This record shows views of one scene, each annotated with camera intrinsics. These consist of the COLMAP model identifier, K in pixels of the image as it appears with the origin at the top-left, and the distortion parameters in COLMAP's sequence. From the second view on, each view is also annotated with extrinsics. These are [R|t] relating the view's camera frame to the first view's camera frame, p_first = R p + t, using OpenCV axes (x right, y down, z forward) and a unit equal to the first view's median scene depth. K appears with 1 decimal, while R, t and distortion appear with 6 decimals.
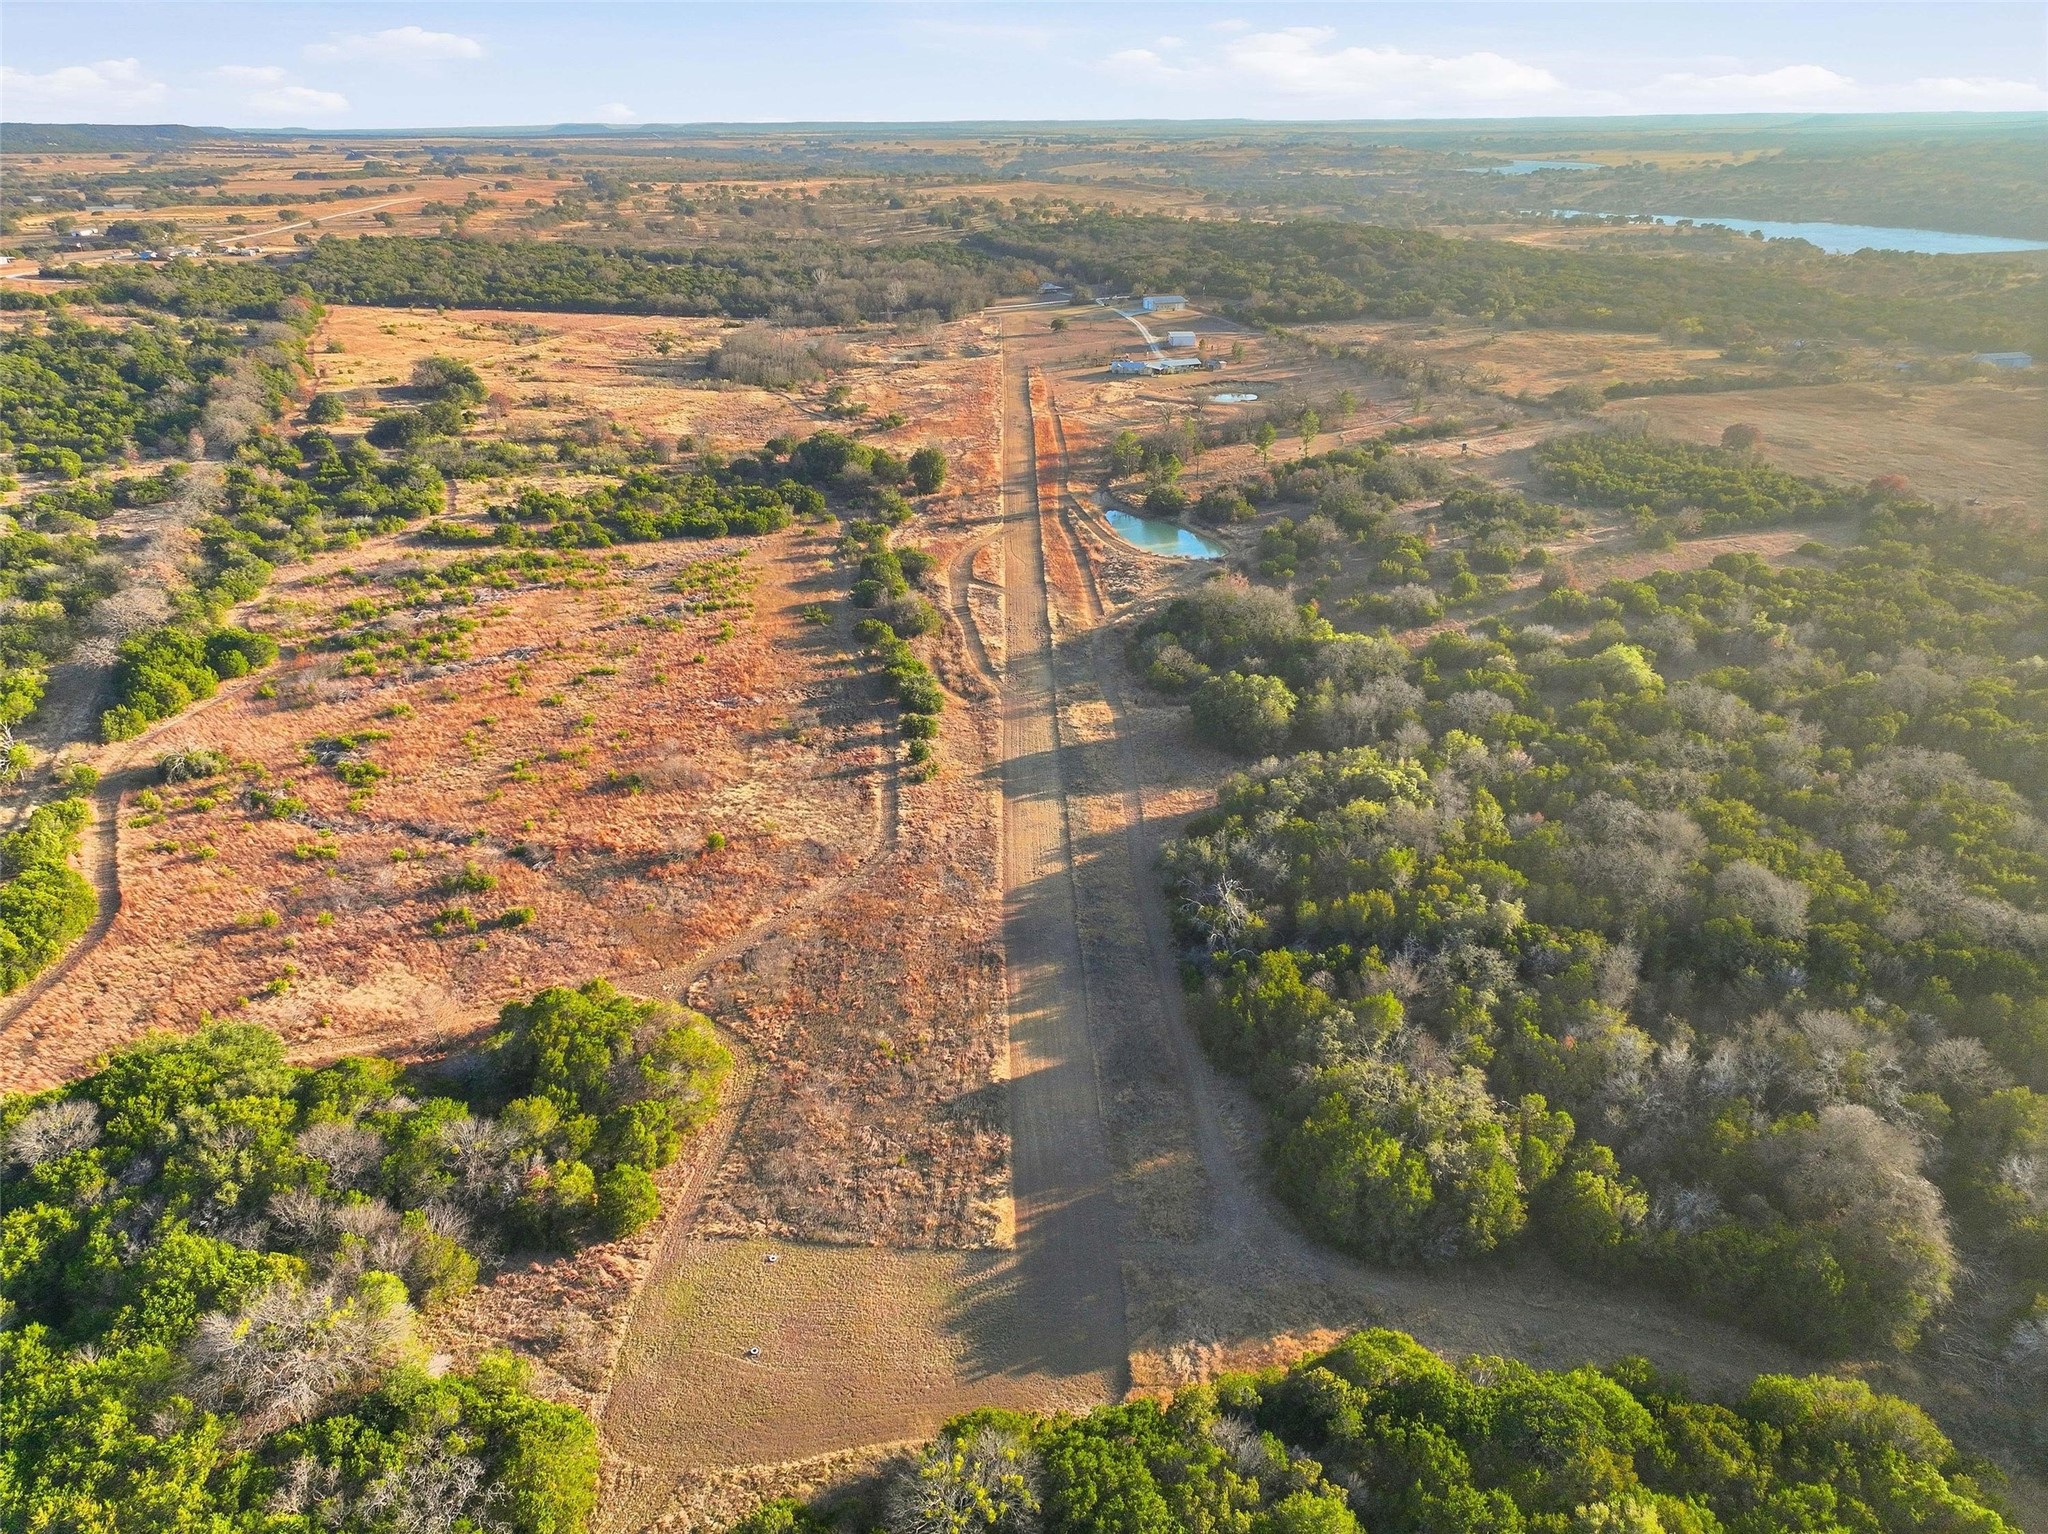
lens RADIAL K [[1437.4, 0, 1024.0], [0, 1437.4, 767.0], [0, 0, 1]] dist [-0.002465, 0.027737]
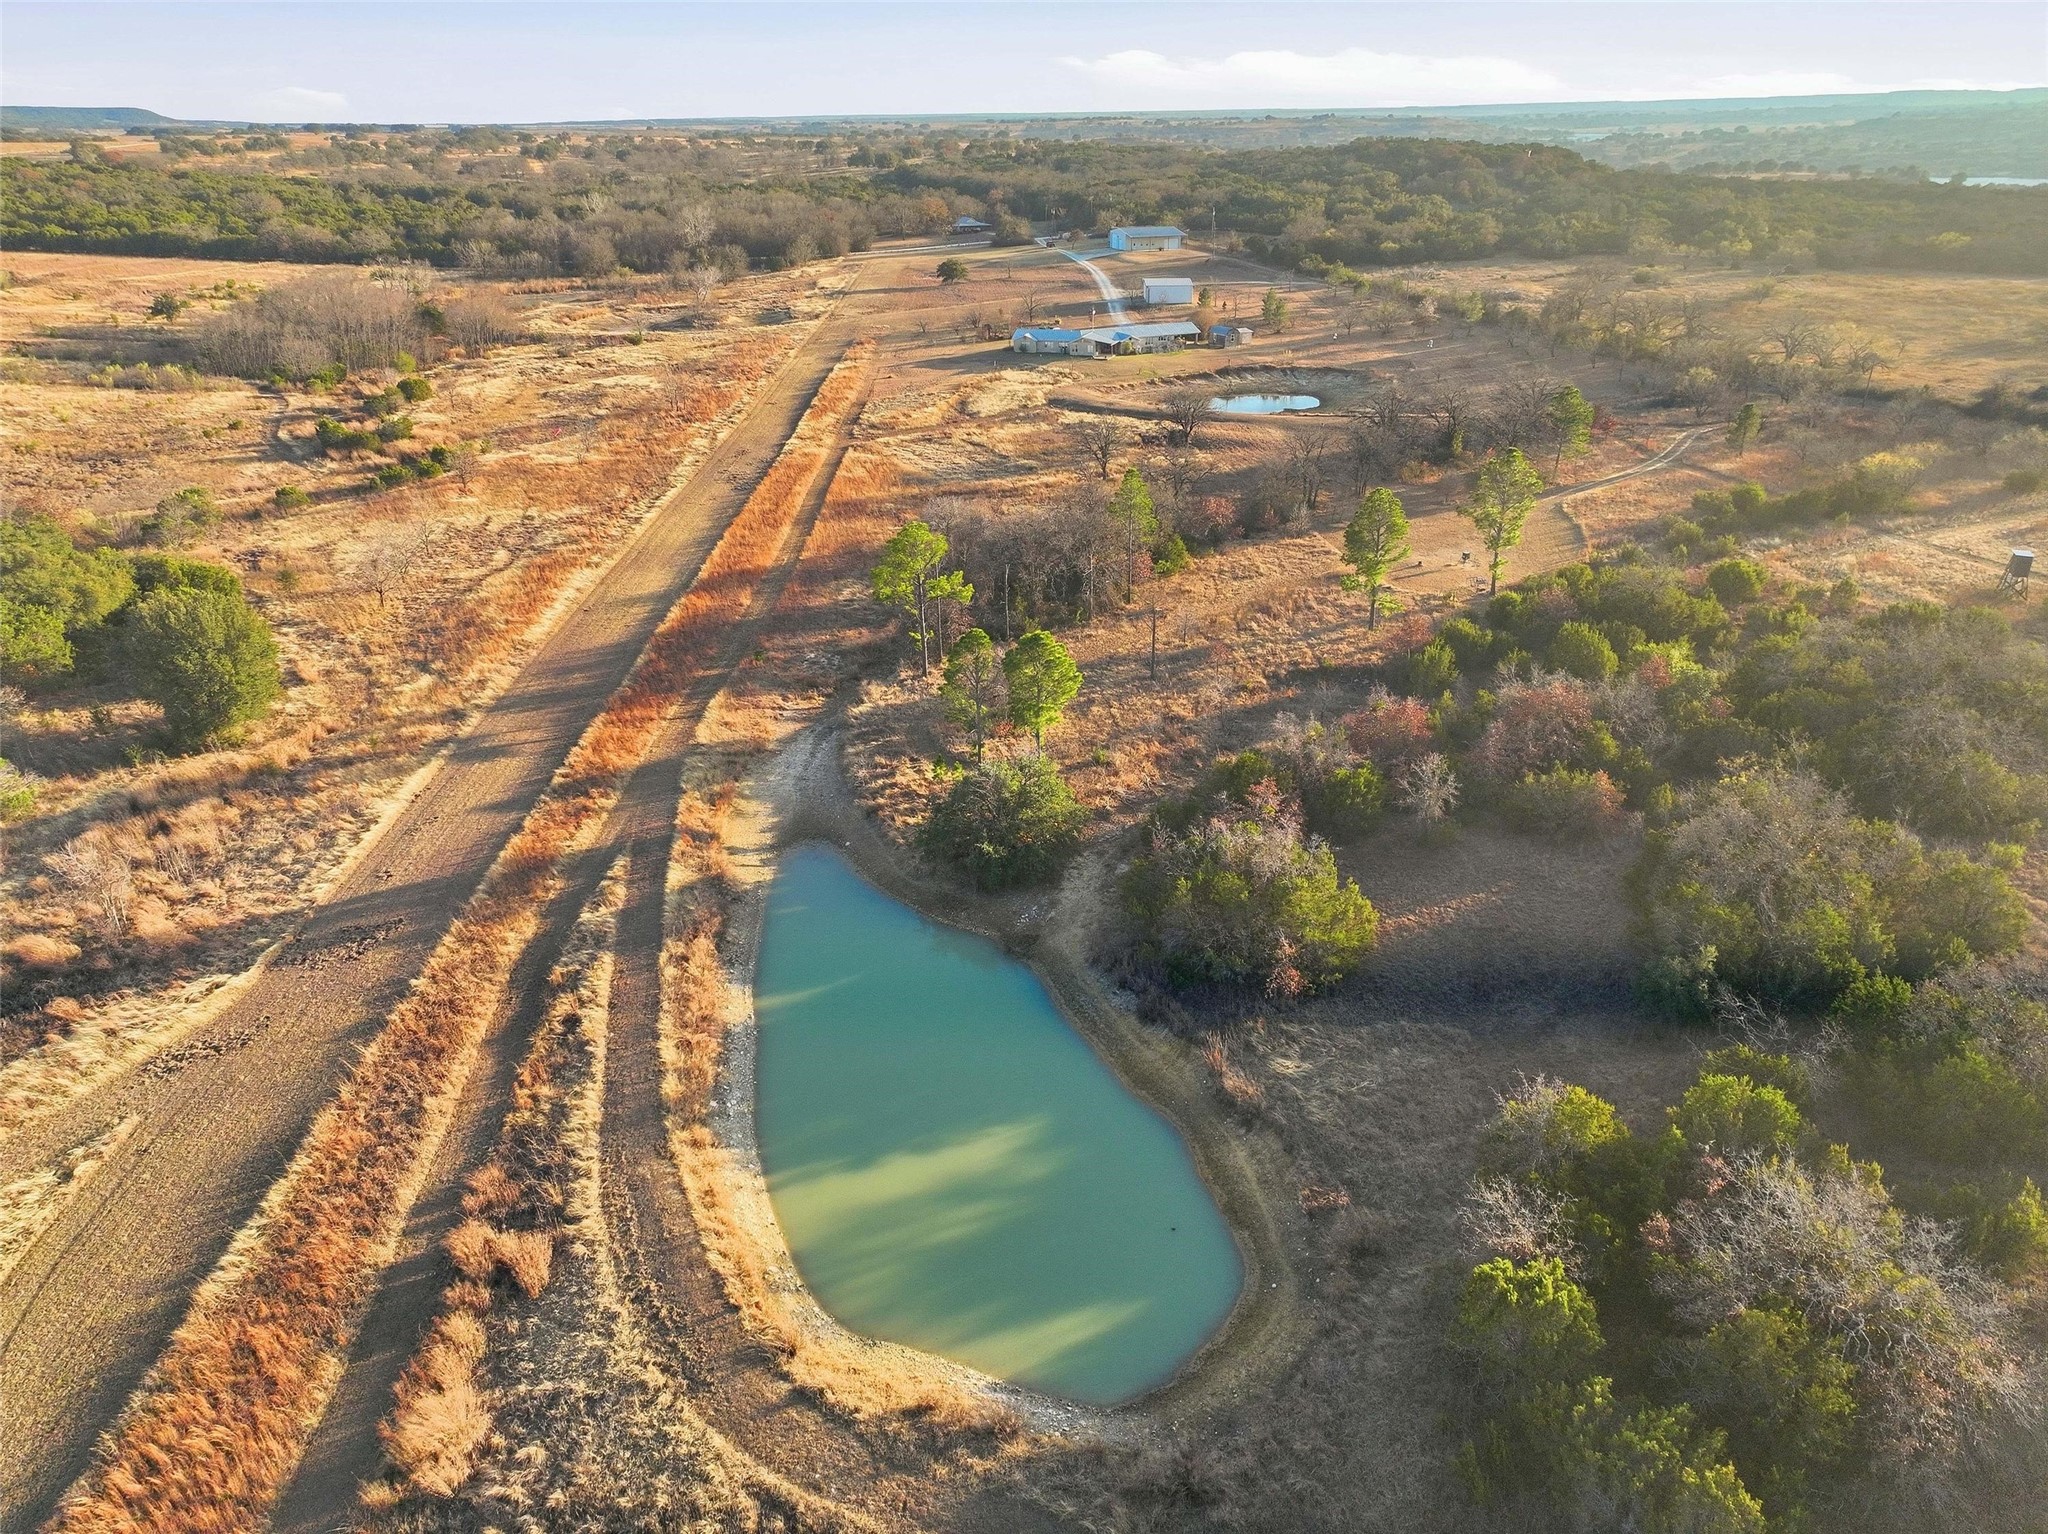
lens RADIAL K [[1437.4, 0, 1024.0], [0, 1437.4, 767.0], [0, 0, 1]] dist [-0.002465, 0.027737]
pose [[0.999849, 0.002804, -0.017152, 0.069862], [-0.002795, 0.999996, 0.000561, -0.128754], [0.017153, -0.000513, 0.999853, 0.492981]]
